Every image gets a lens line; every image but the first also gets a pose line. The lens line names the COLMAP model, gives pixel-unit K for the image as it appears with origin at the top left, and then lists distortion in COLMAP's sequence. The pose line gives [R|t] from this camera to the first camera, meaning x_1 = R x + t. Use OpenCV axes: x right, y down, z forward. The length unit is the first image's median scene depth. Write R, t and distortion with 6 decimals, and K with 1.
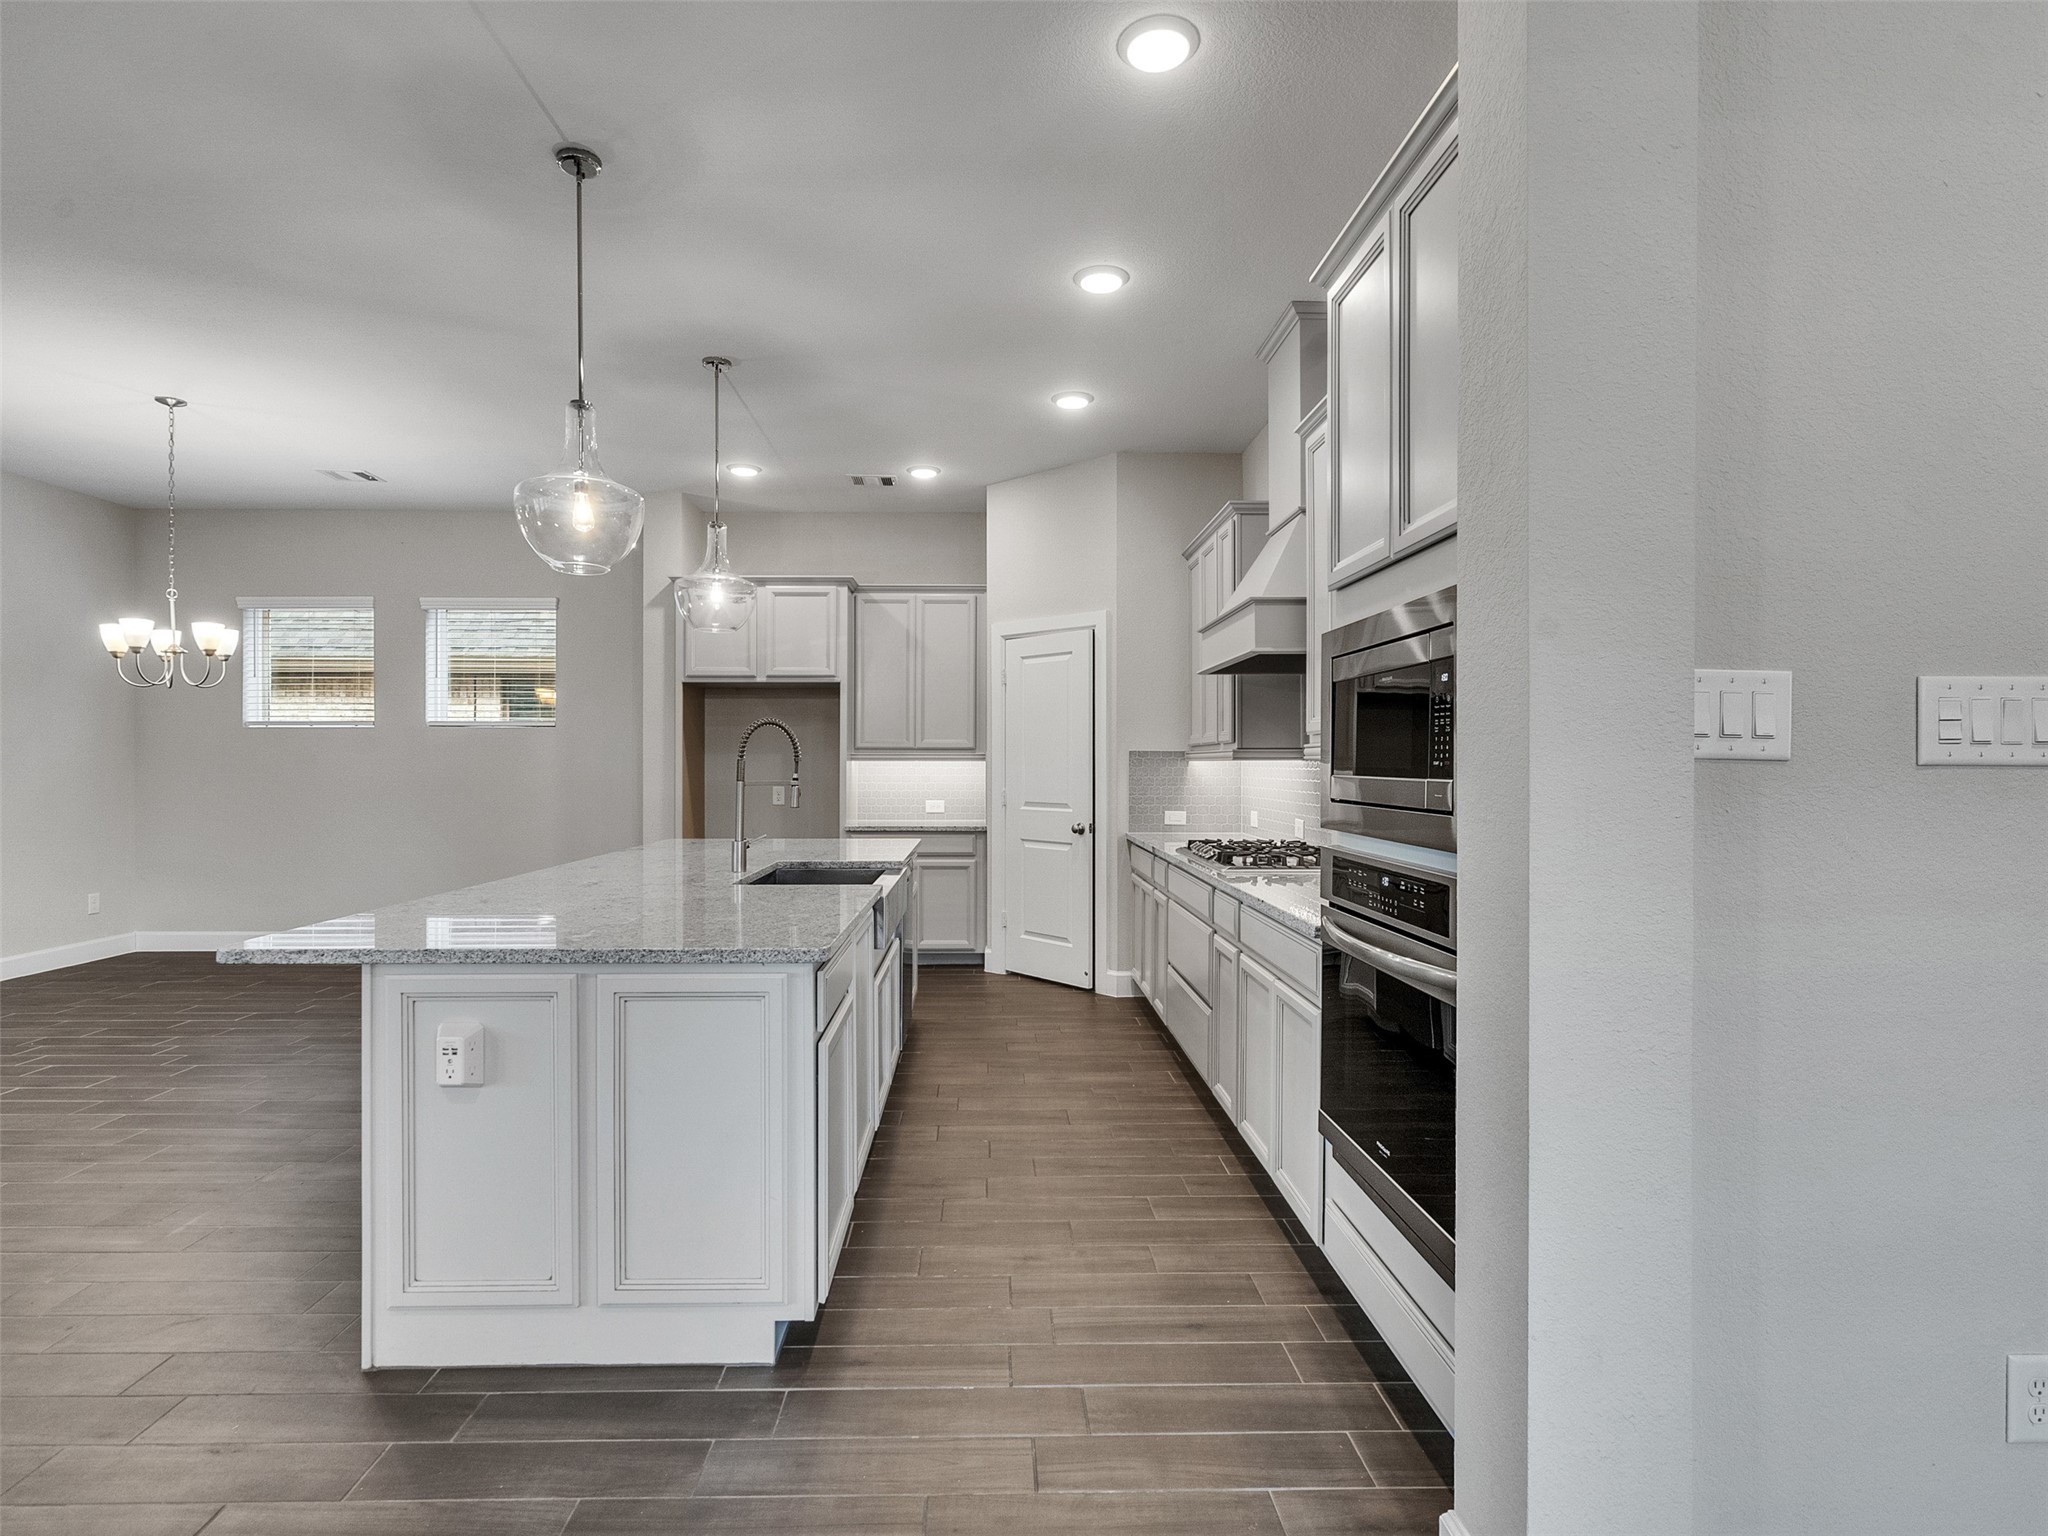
lens RADIAL K [[1048.1, 0, 1004.1], [0, 1048.1, 767.1], [0, 0, 1]] dist [-0.012362, 0.008956]
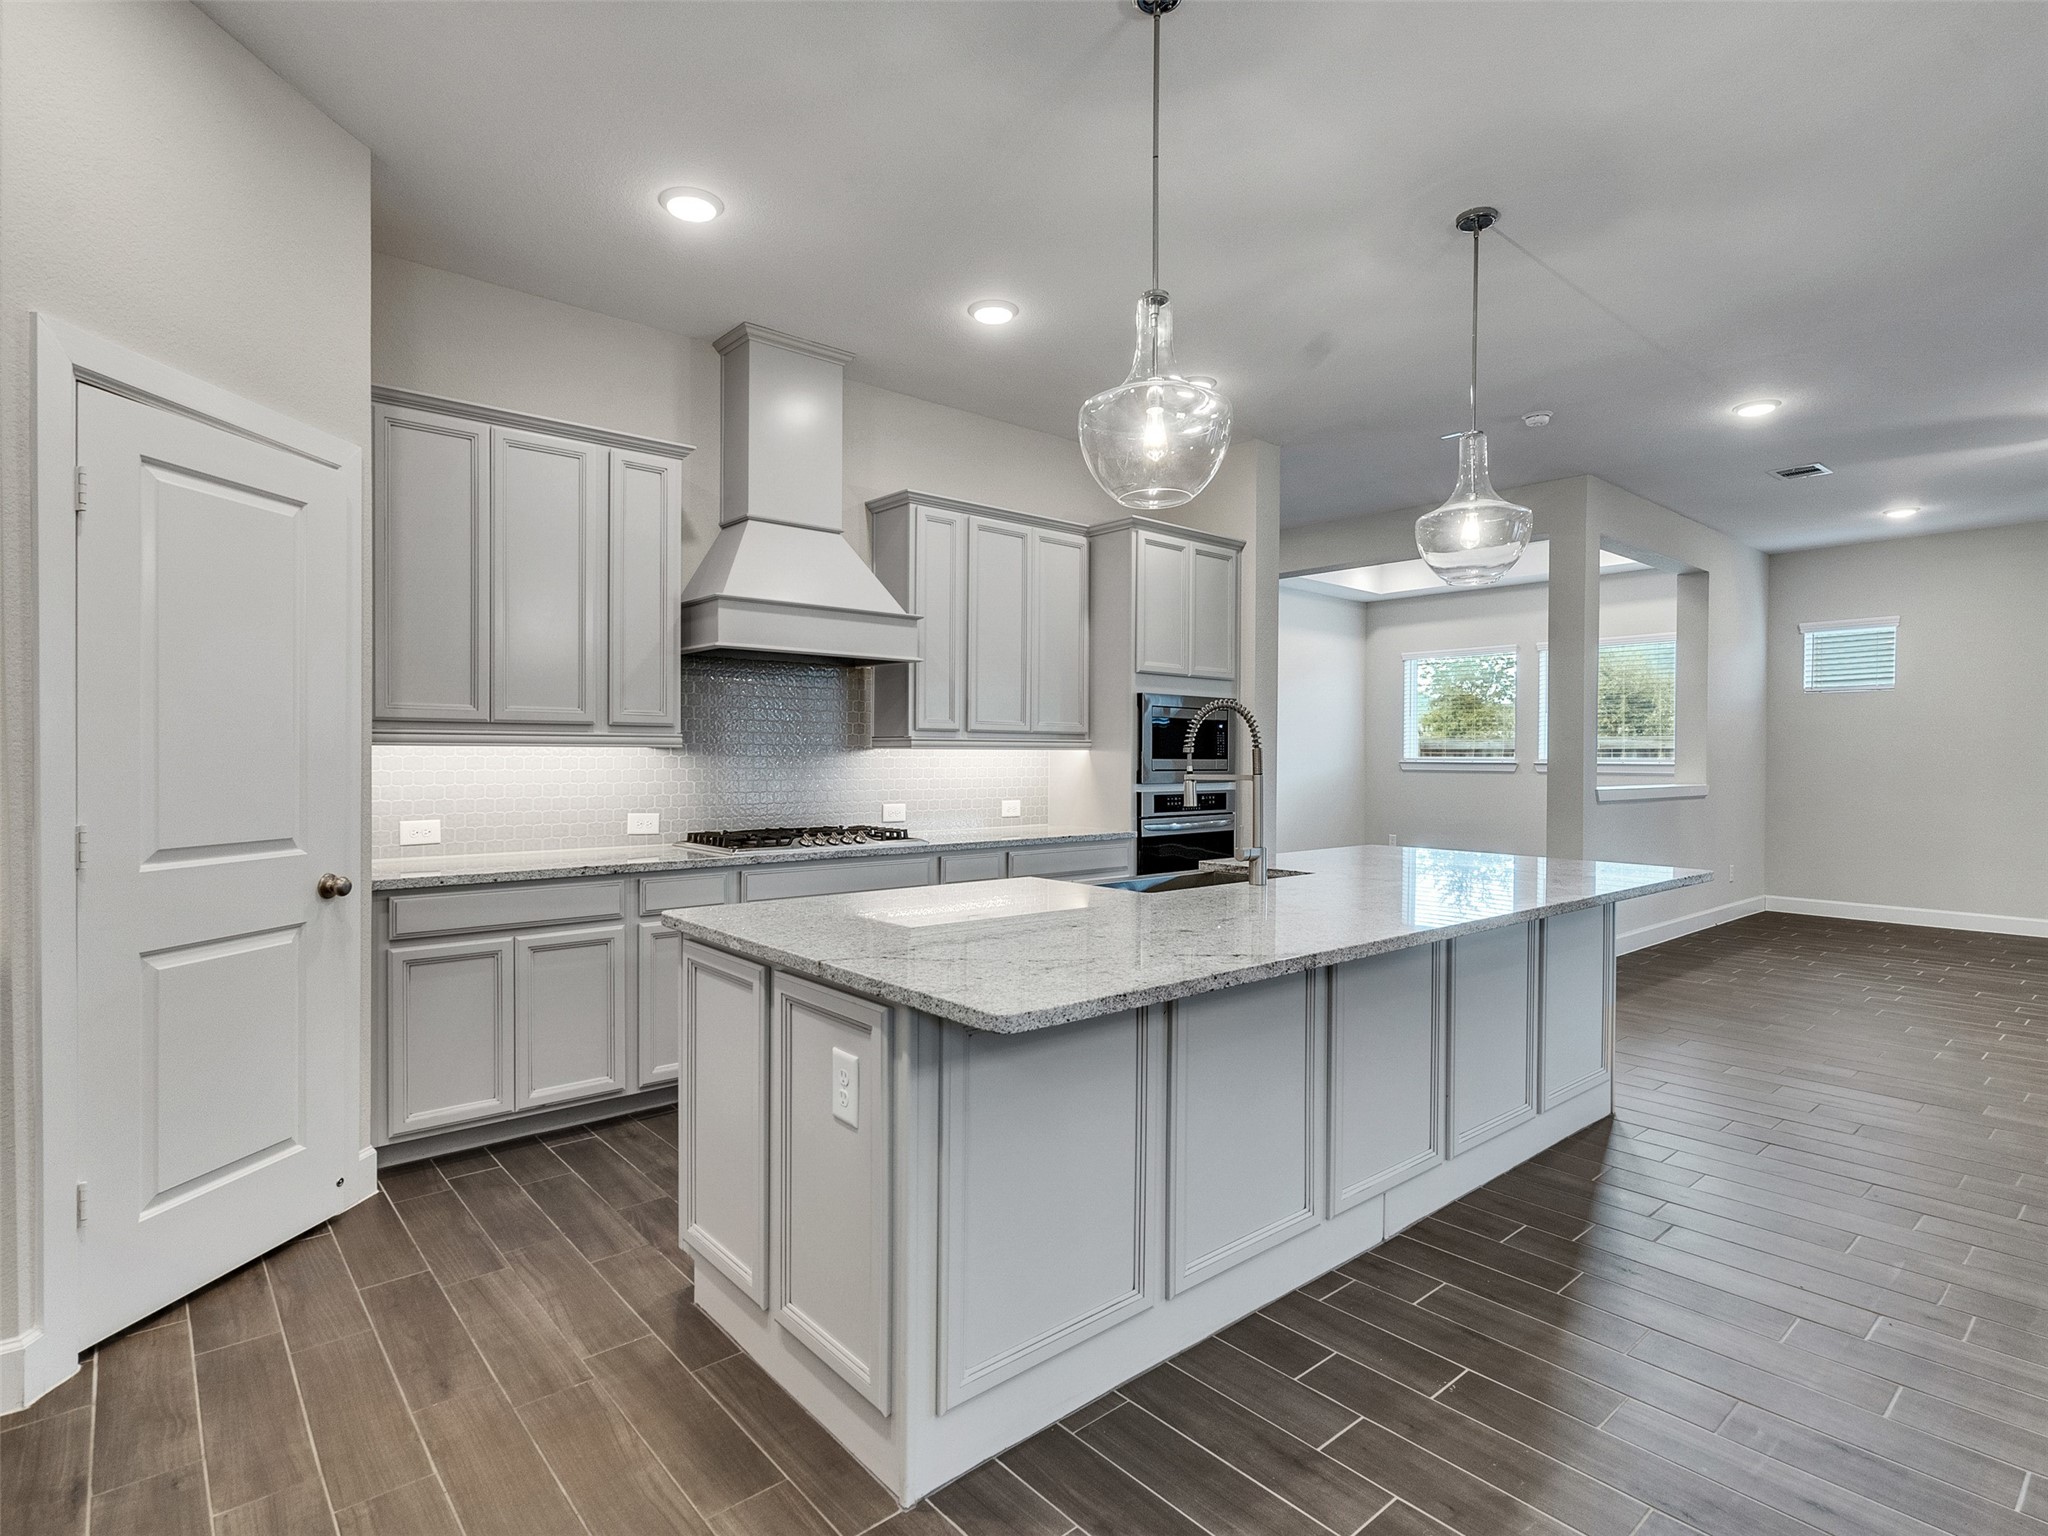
lens RADIAL K [[1048.1, 0, 1004.1], [0, 1048.1, 767.1], [0, 0, 1]] dist [-0.012362, 0.008956]
pose [[-0.630129, -0.013140, 0.776380, -0.458621], [-0.002118, 0.999882, 0.015204, -0.003044], [-0.776488, 0.007936, -0.630082, 1.000165]]
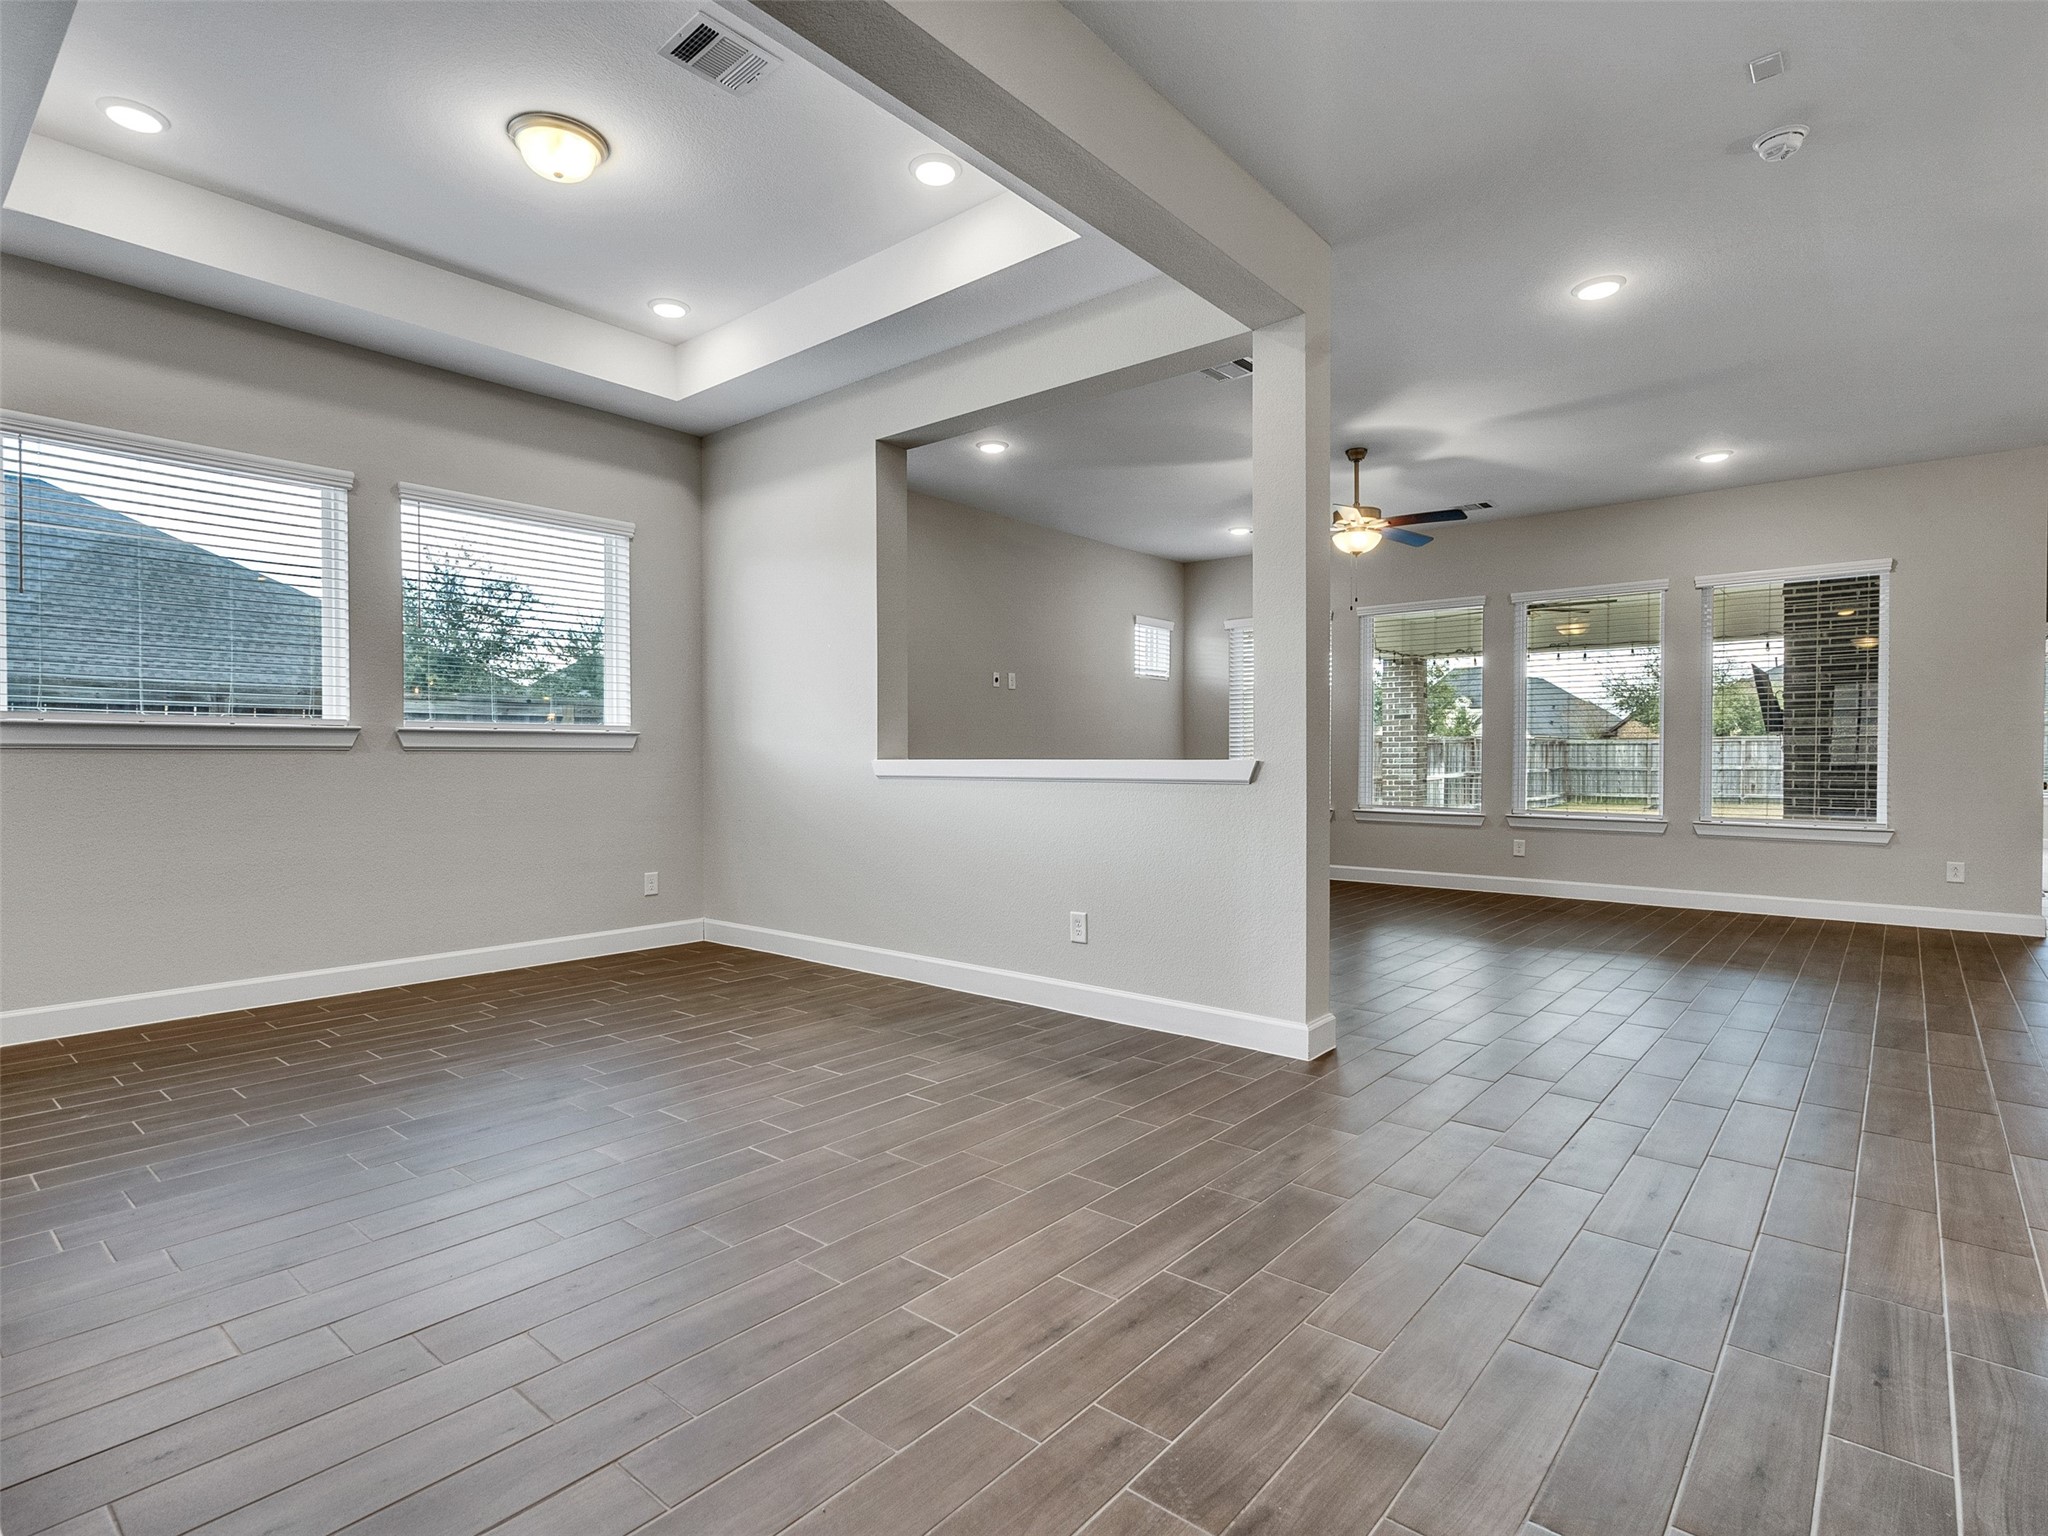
lens RADIAL K [[1048.1, 0, 1004.1], [0, 1048.1, 767.1], [0, 0, 1]] dist [-0.012362, 0.008956]
pose [[-0.670847, 0.006575, -0.741566, 0.573988], [-0.005720, 0.999885, 0.014039, 0.028621], [0.741574, 0.013660, -0.670732, 0.197468]]
